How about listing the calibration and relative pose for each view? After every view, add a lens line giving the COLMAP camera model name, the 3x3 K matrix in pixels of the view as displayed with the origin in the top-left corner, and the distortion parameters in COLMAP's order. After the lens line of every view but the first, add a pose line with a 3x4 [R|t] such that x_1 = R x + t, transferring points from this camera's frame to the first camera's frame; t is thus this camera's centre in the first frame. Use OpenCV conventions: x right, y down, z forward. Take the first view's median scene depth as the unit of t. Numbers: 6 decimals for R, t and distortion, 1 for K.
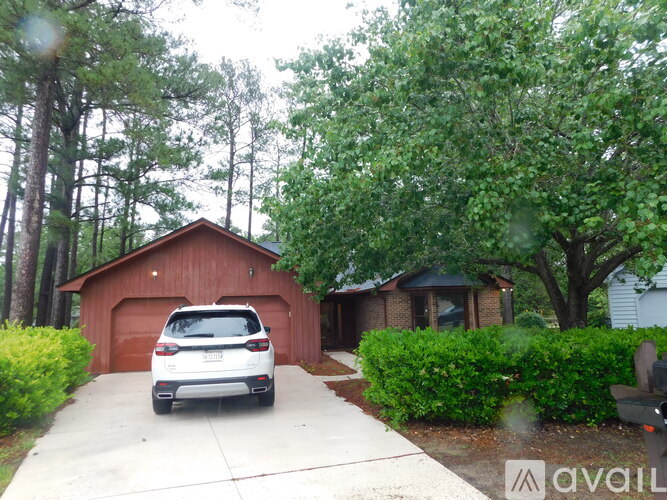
lens RADIAL K [[469.6, 0, 335.2], [0, 469.6, 248.8], [0, 0, 1]] dist [-0.083588, 0.098570]
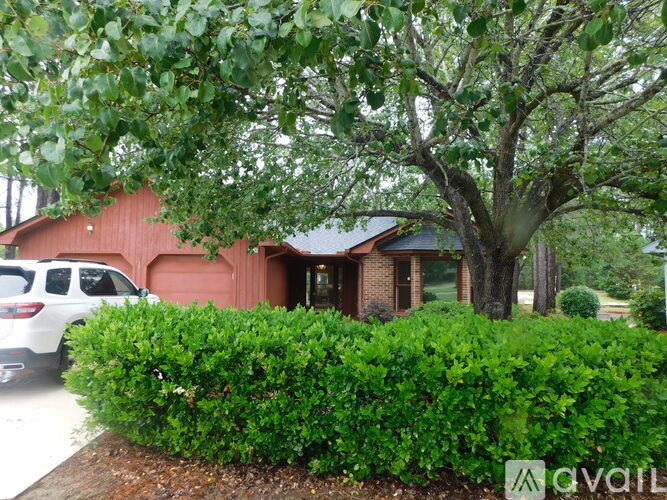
lens RADIAL K [[469.6, 0, 335.2], [0, 469.6, 248.8], [0, 0, 1]] dist [-0.083588, 0.098570]
pose [[0.974452, 0.023707, -0.223342, 0.292845], [-0.006696, 0.997038, 0.076614, 0.019872], [0.224497, -0.073161, 0.971725, 0.199971]]
